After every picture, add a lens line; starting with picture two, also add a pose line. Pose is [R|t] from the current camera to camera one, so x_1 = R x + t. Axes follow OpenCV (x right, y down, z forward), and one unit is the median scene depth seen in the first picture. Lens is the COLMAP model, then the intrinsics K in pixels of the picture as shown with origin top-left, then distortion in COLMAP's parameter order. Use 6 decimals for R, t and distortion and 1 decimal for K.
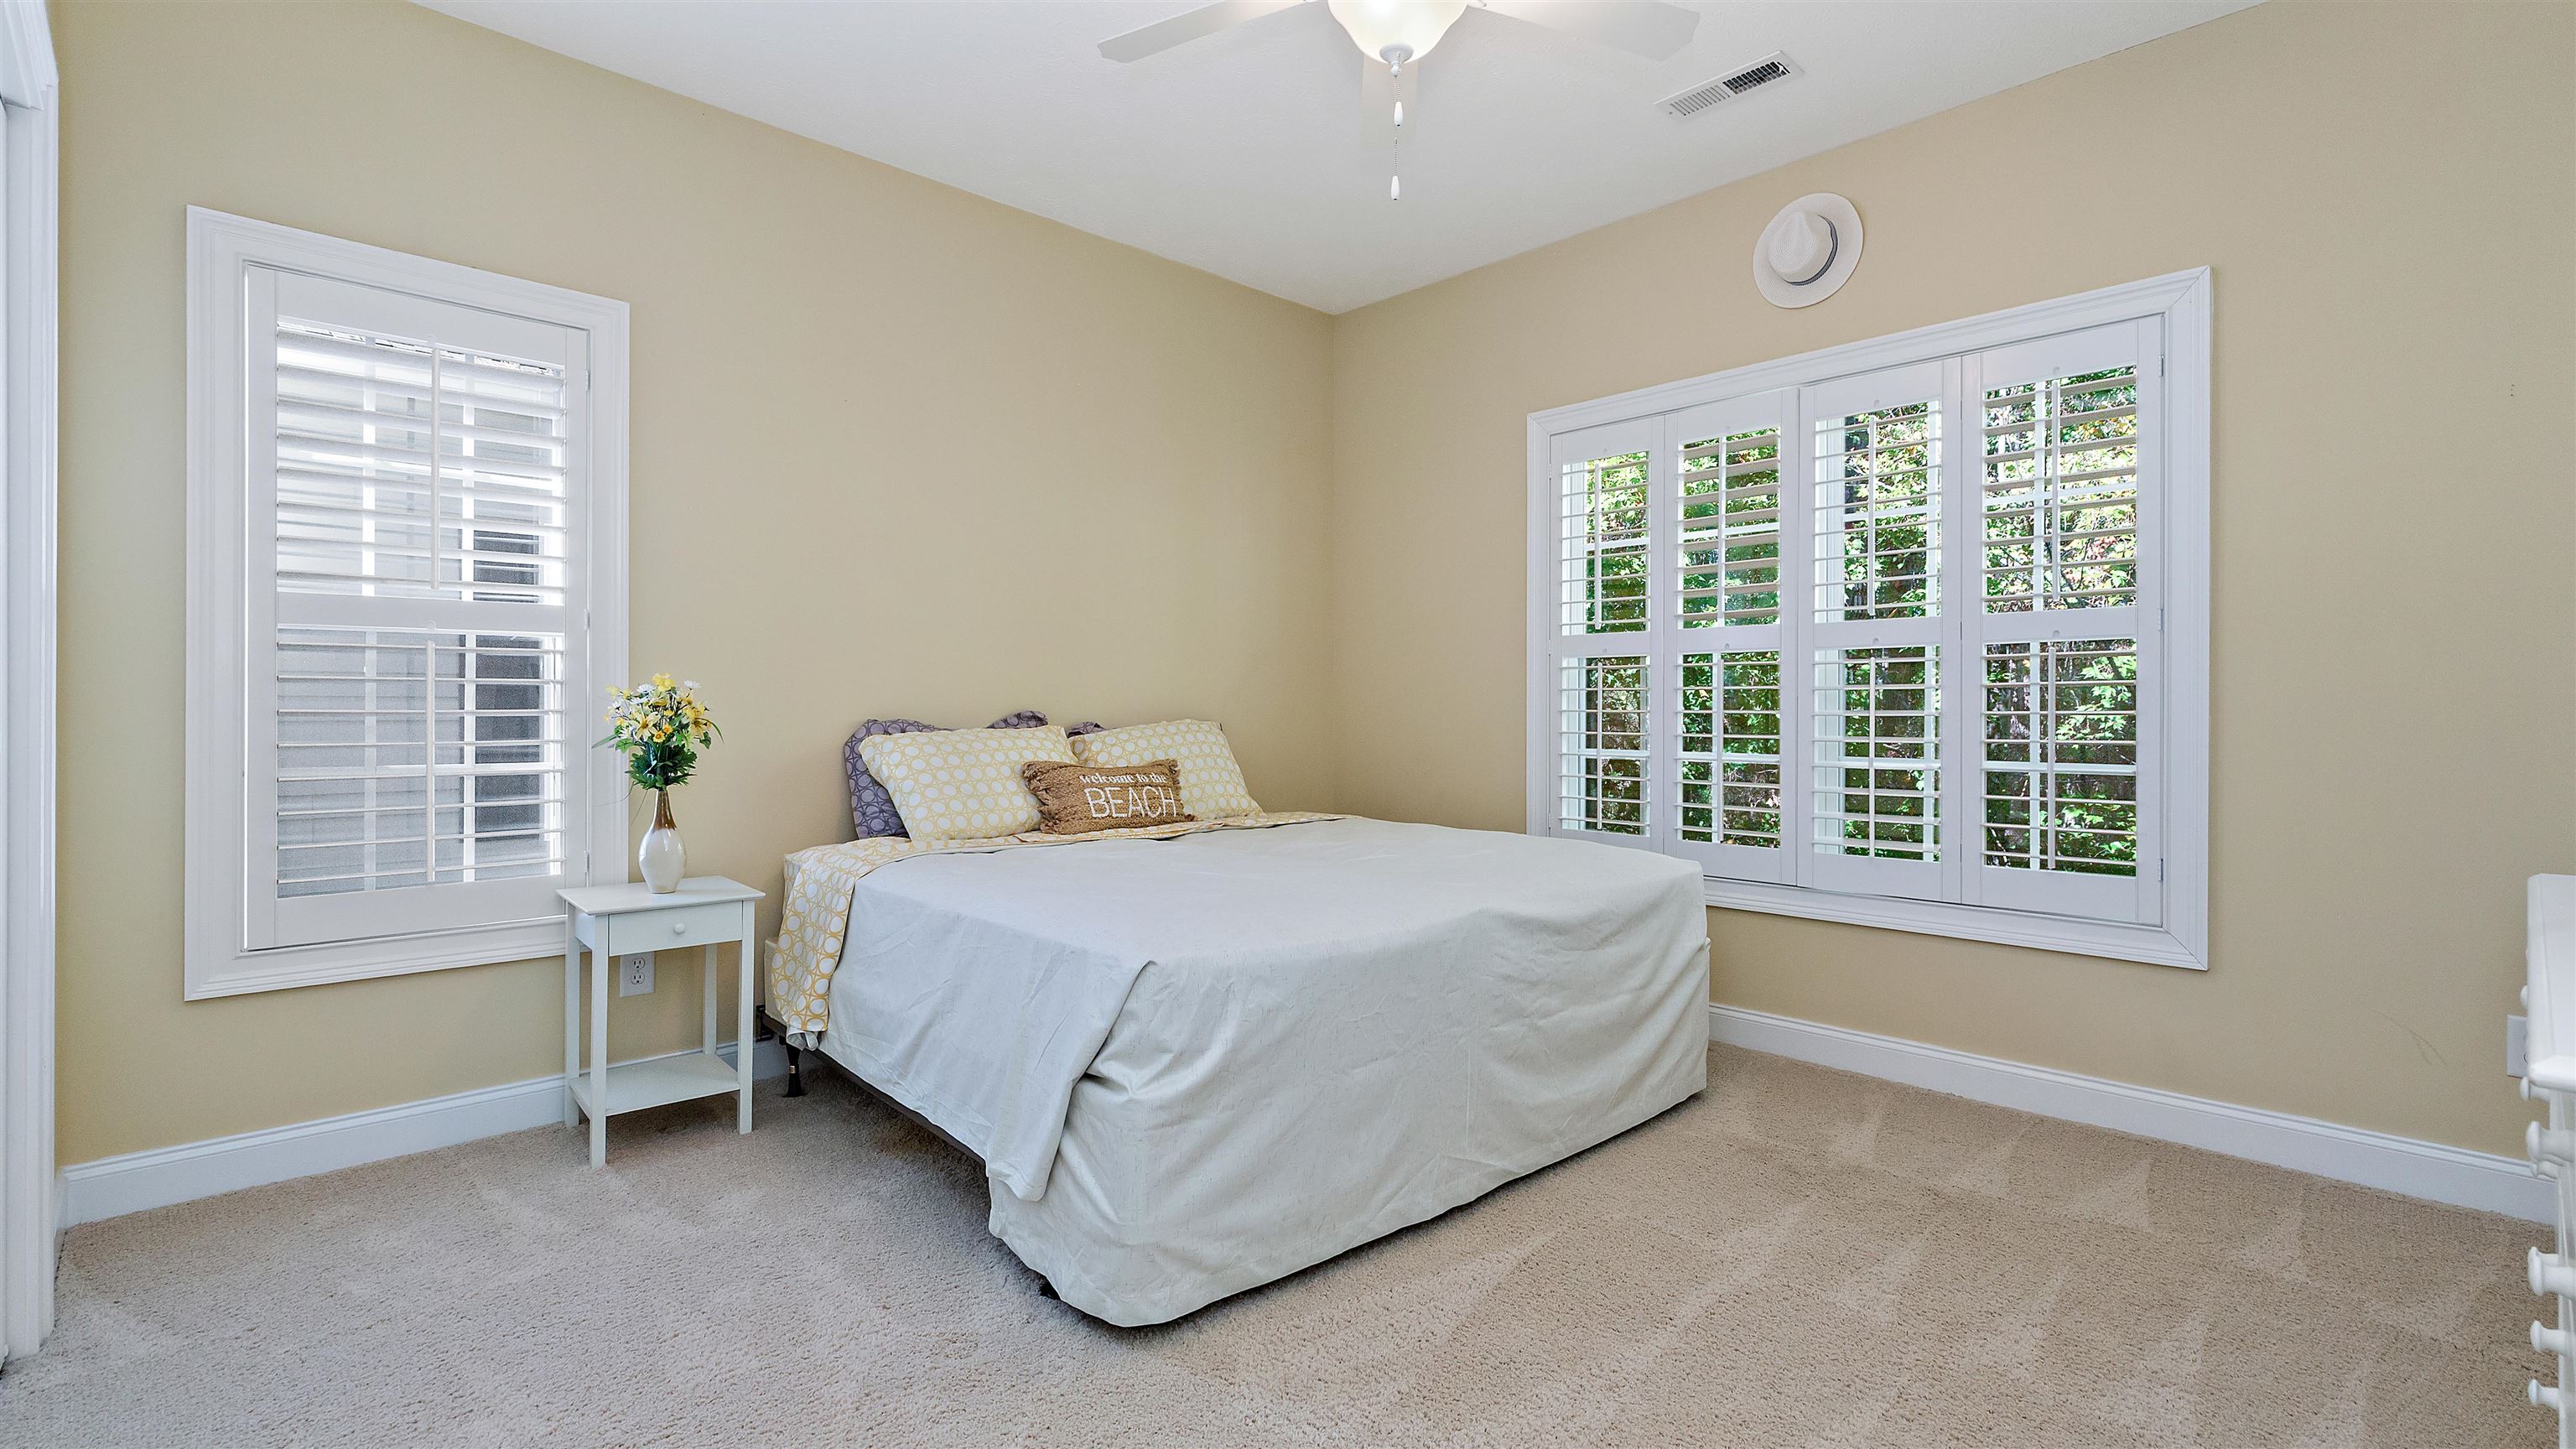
lens RADIAL K [[1158.1, 0, 1288.1], [0, 1158.1, 712.7], [0, 0, 1]] dist [0.003293, 0.001067]
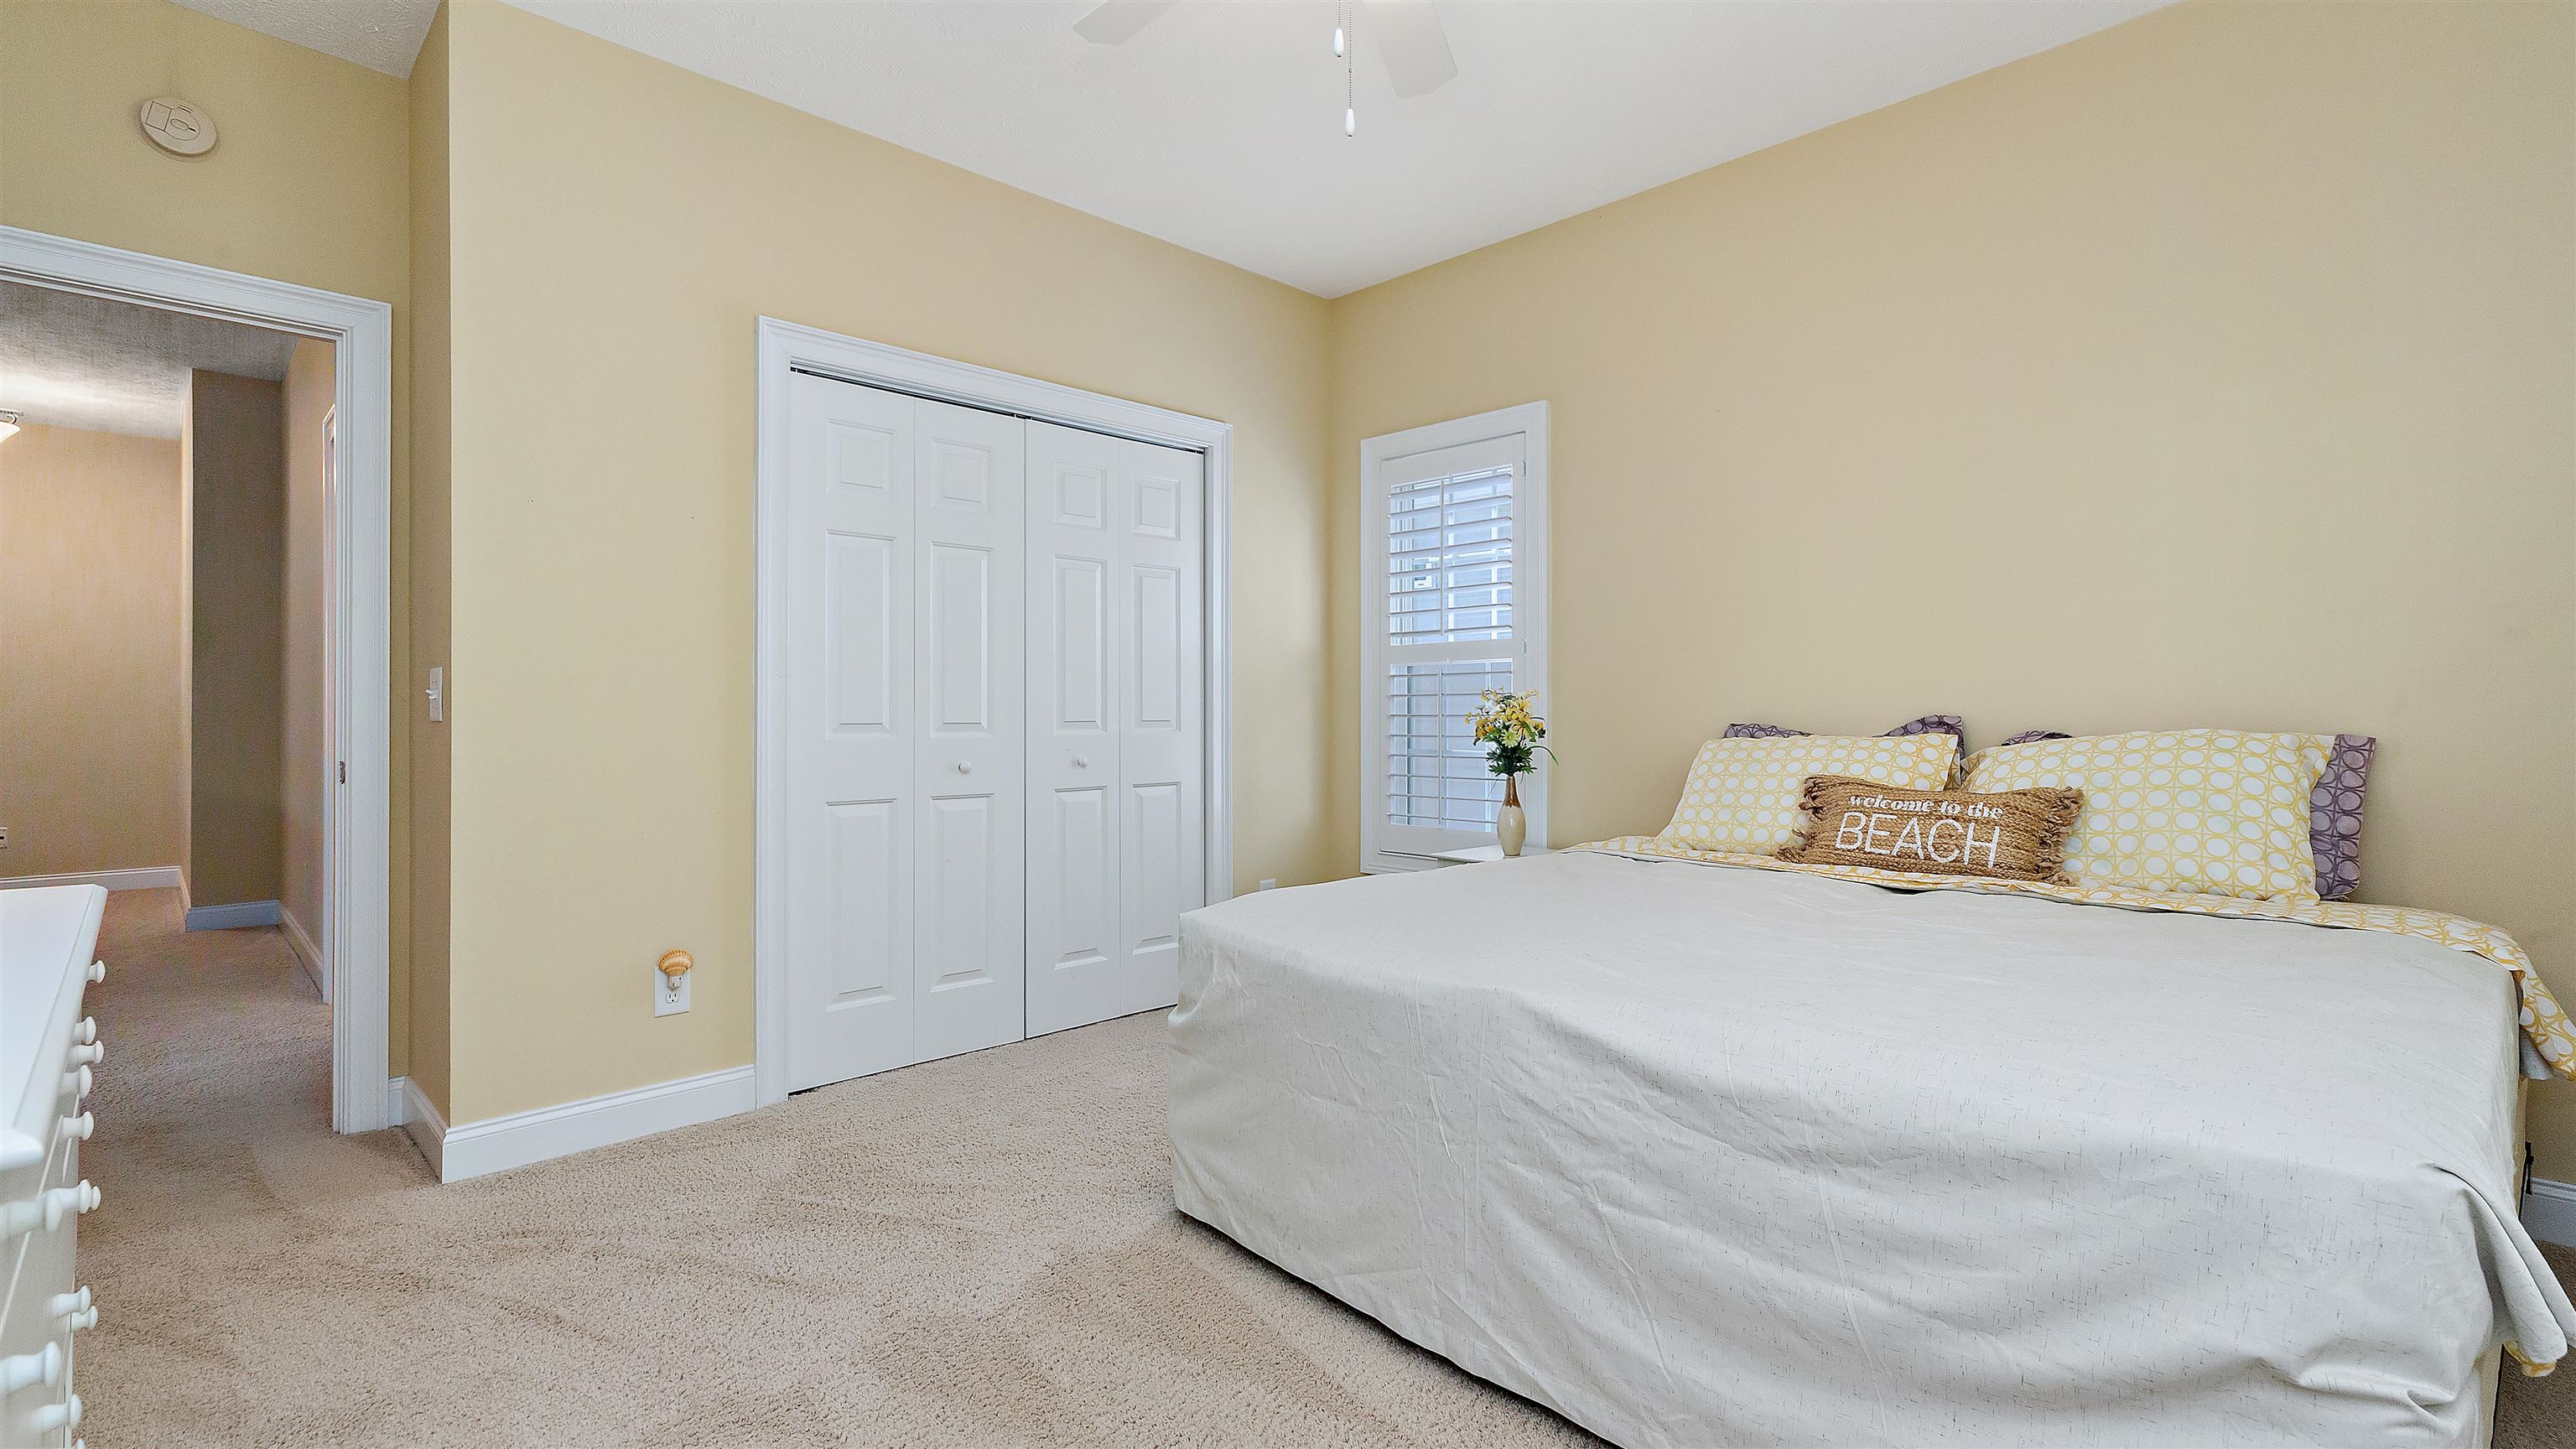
lens RADIAL K [[1158.1, 0, 1288.1], [0, 1158.1, 712.7], [0, 0, 1]] dist [0.003293, 0.001067]
pose [[0.022258, -0.001543, -0.999751, 0.793857], [-0.002445, 0.999996, -0.001598, -0.001360], [0.999749, 0.002480, 0.022254, 0.761661]]
